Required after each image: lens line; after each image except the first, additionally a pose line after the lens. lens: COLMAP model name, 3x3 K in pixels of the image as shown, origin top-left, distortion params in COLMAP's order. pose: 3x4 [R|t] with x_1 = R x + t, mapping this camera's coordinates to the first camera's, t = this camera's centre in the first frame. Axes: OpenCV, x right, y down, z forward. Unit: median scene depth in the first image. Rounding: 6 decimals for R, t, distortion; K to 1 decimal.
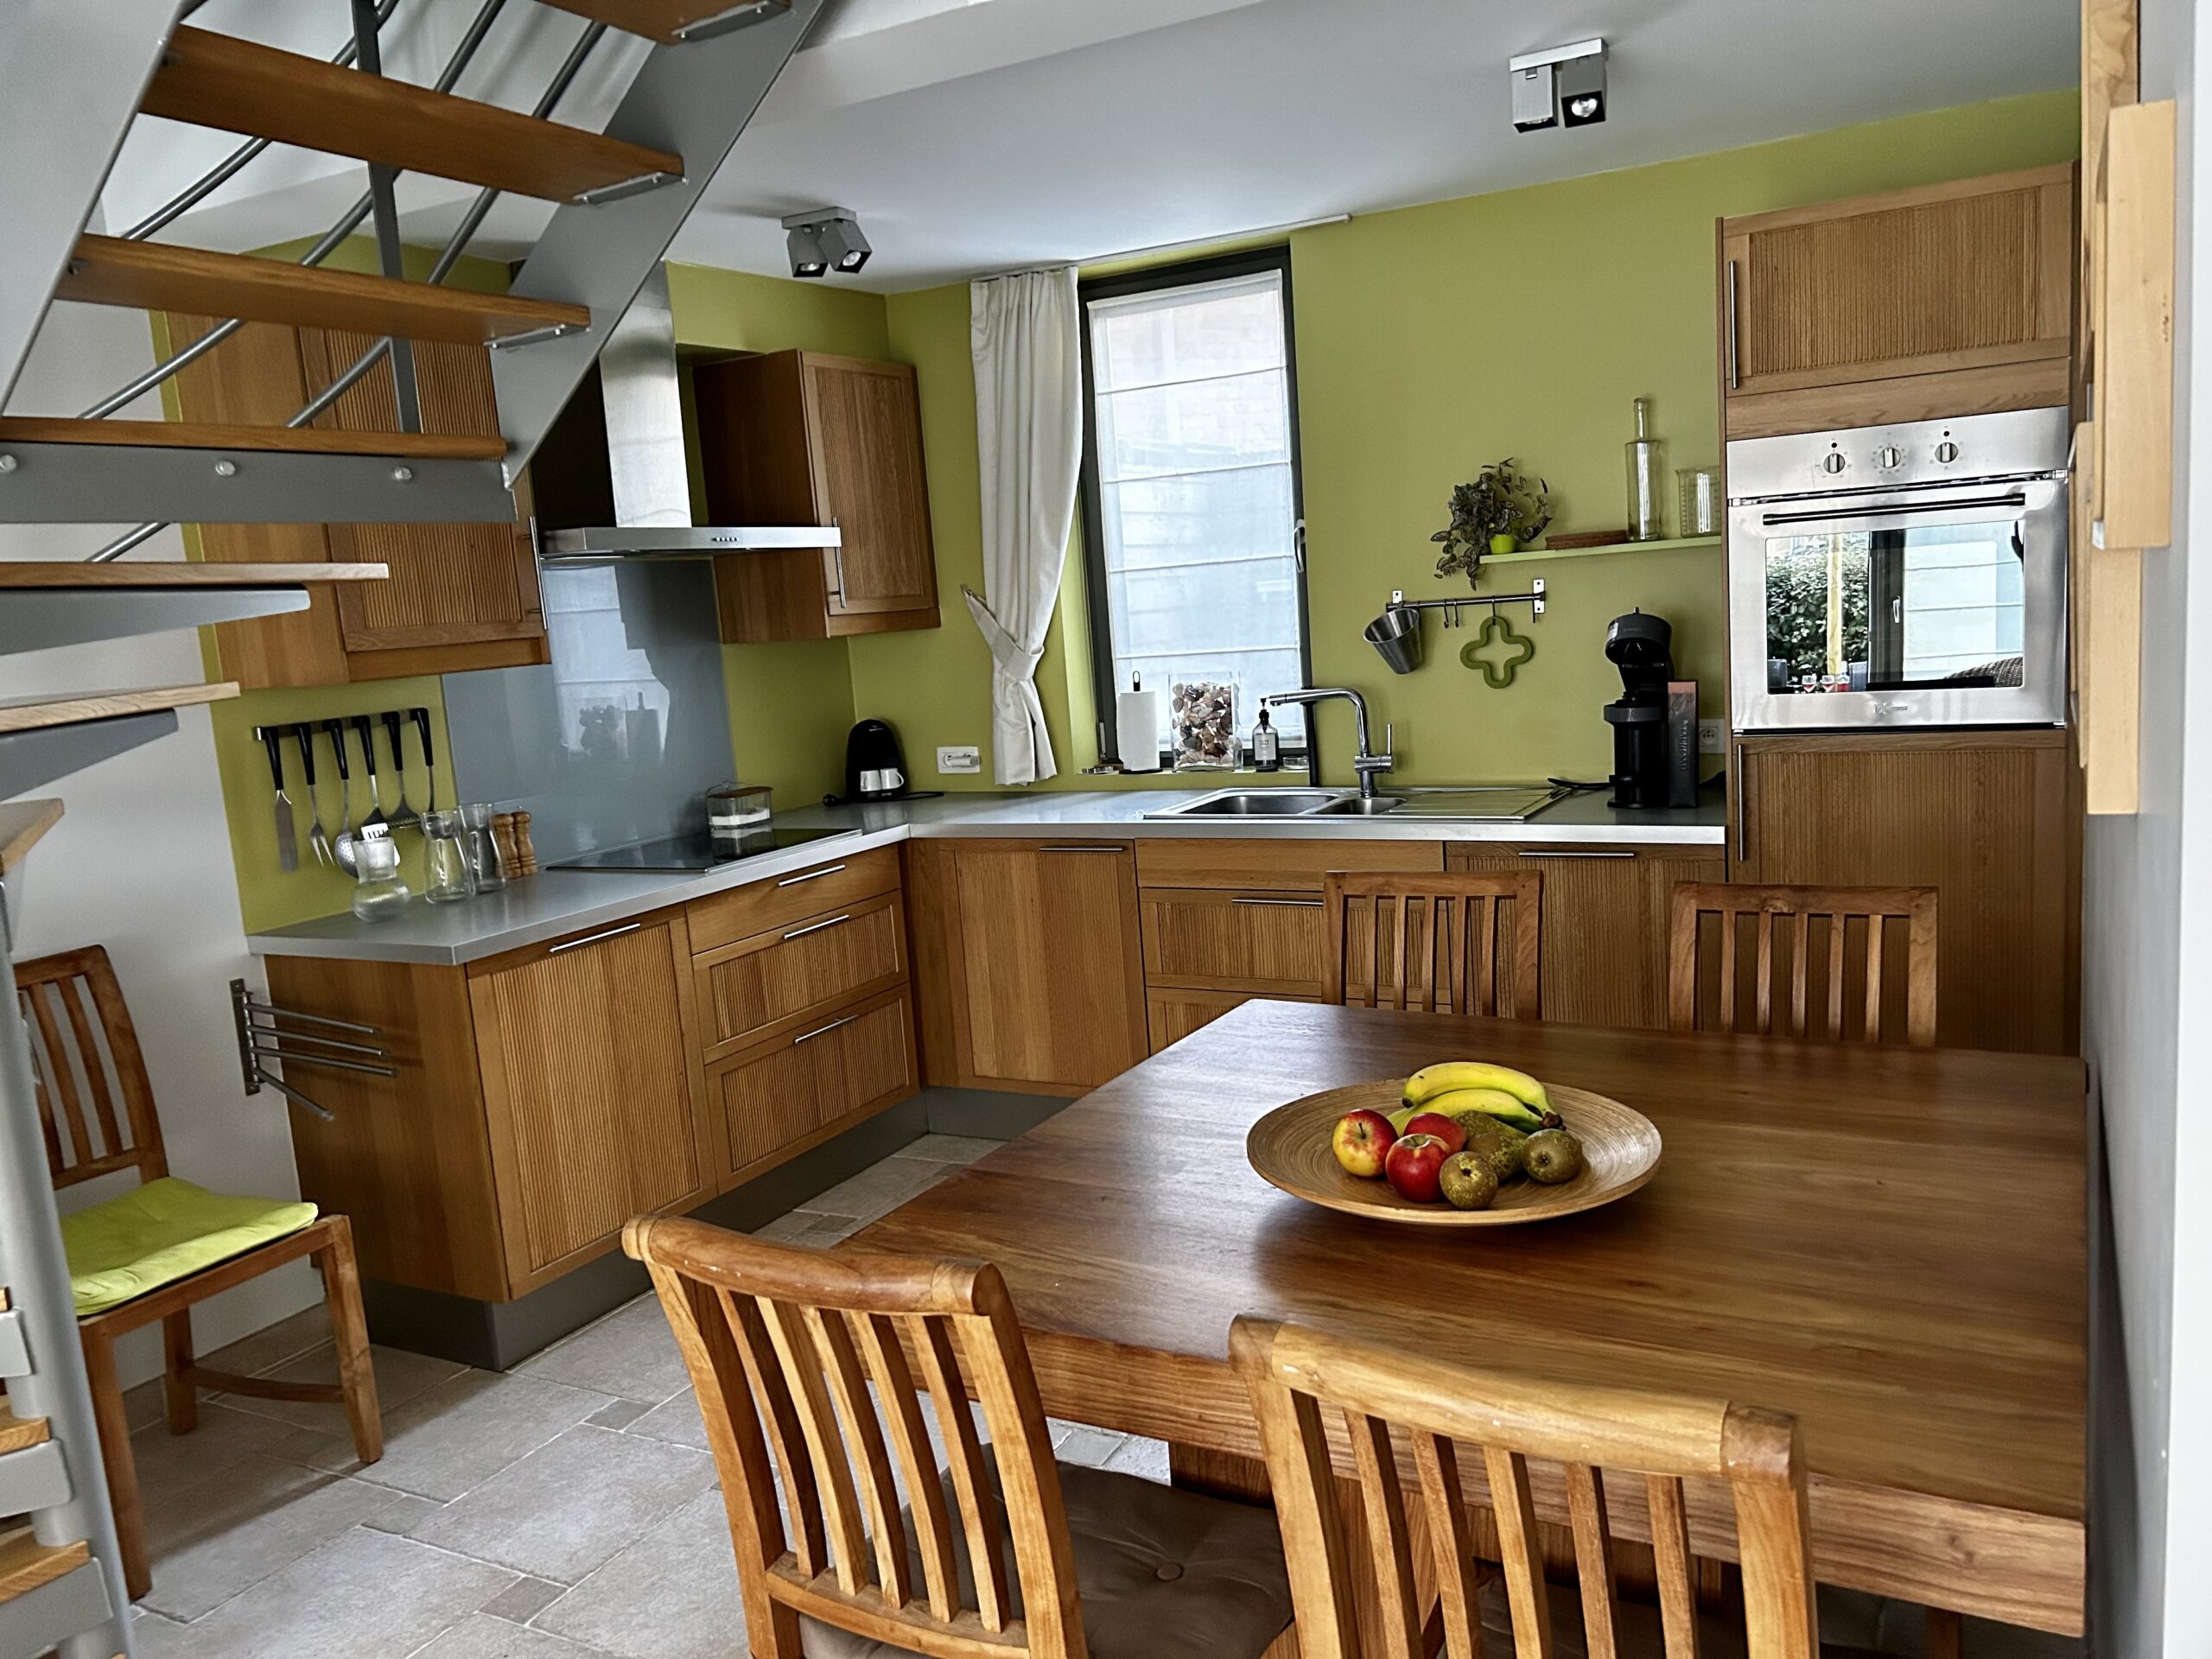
lens RADIAL K [[1683.5, 0, 1106.0], [0, 1683.5, 829.5], [0, 0, 1]] dist [0.016582, 0.001240]
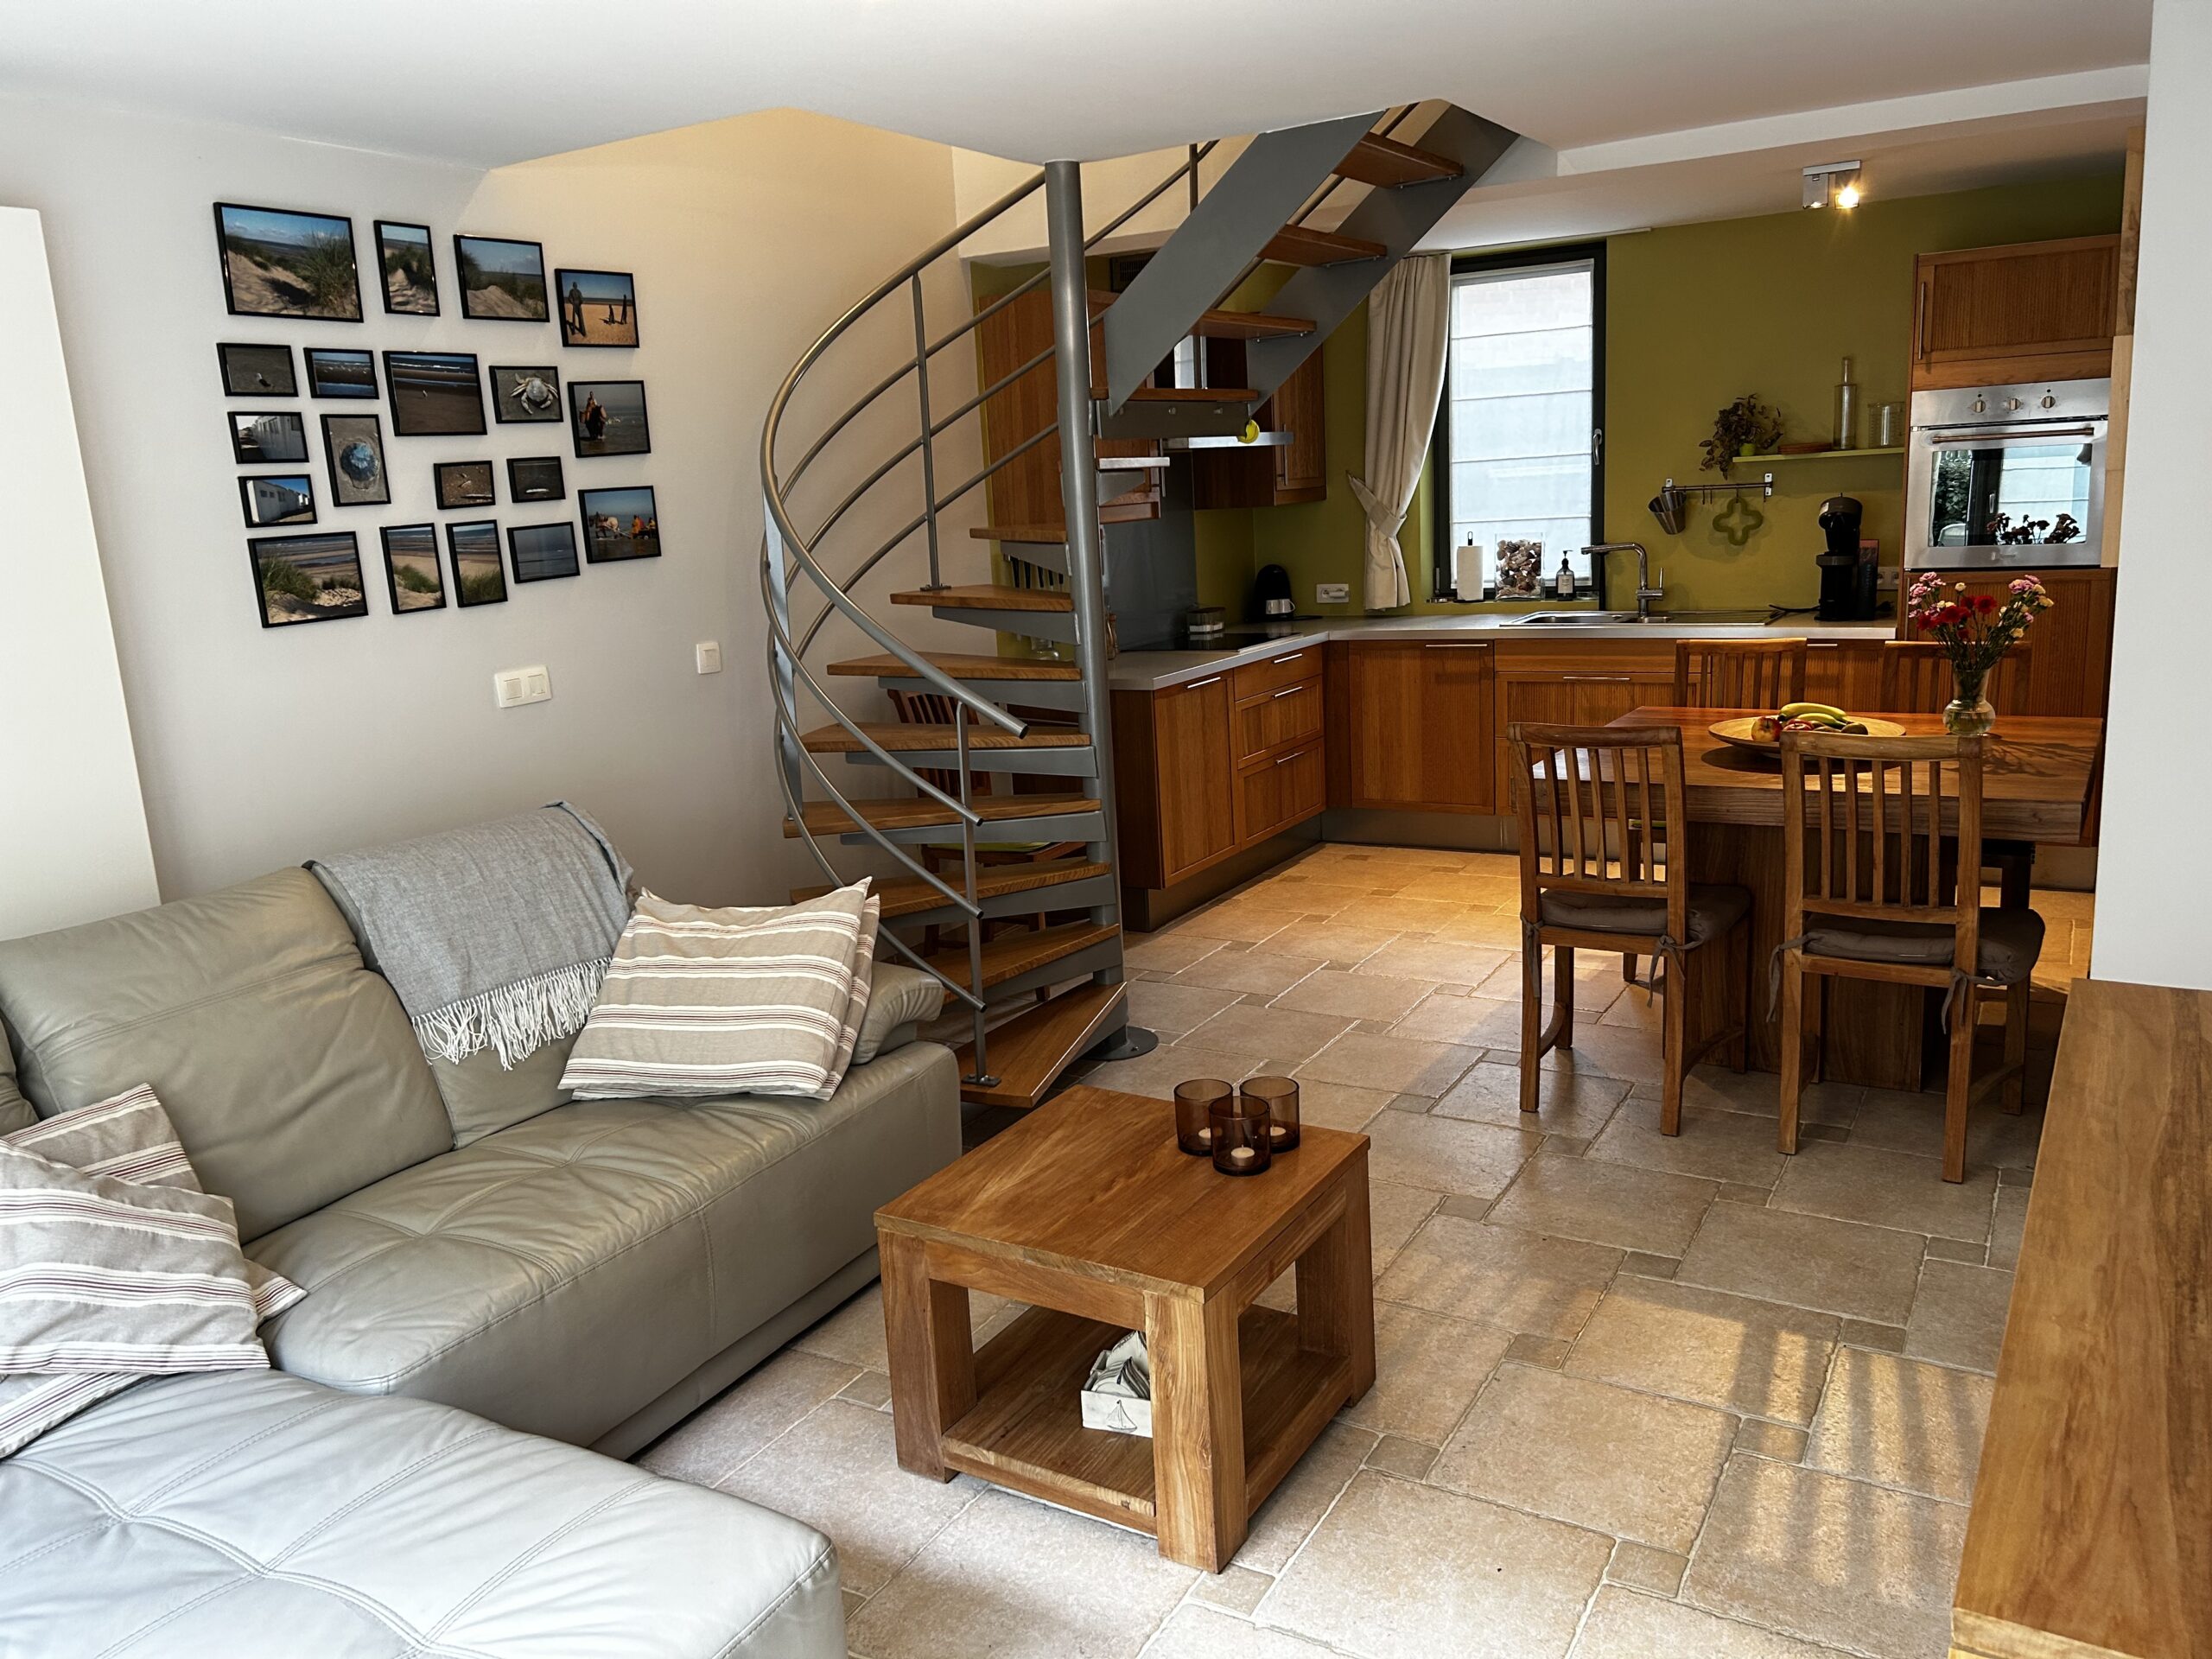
lens RADIAL K [[1683.5, 0, 1106.0], [0, 1683.5, 829.5], [0, 0, 1]] dist [0.016582, 0.001240]
pose [[0.999434, 0.020193, -0.026888, -0.276153], [-0.018188, 0.997179, 0.072822, 0.068174], [0.028282, -0.072292, 0.996982, -0.528147]]
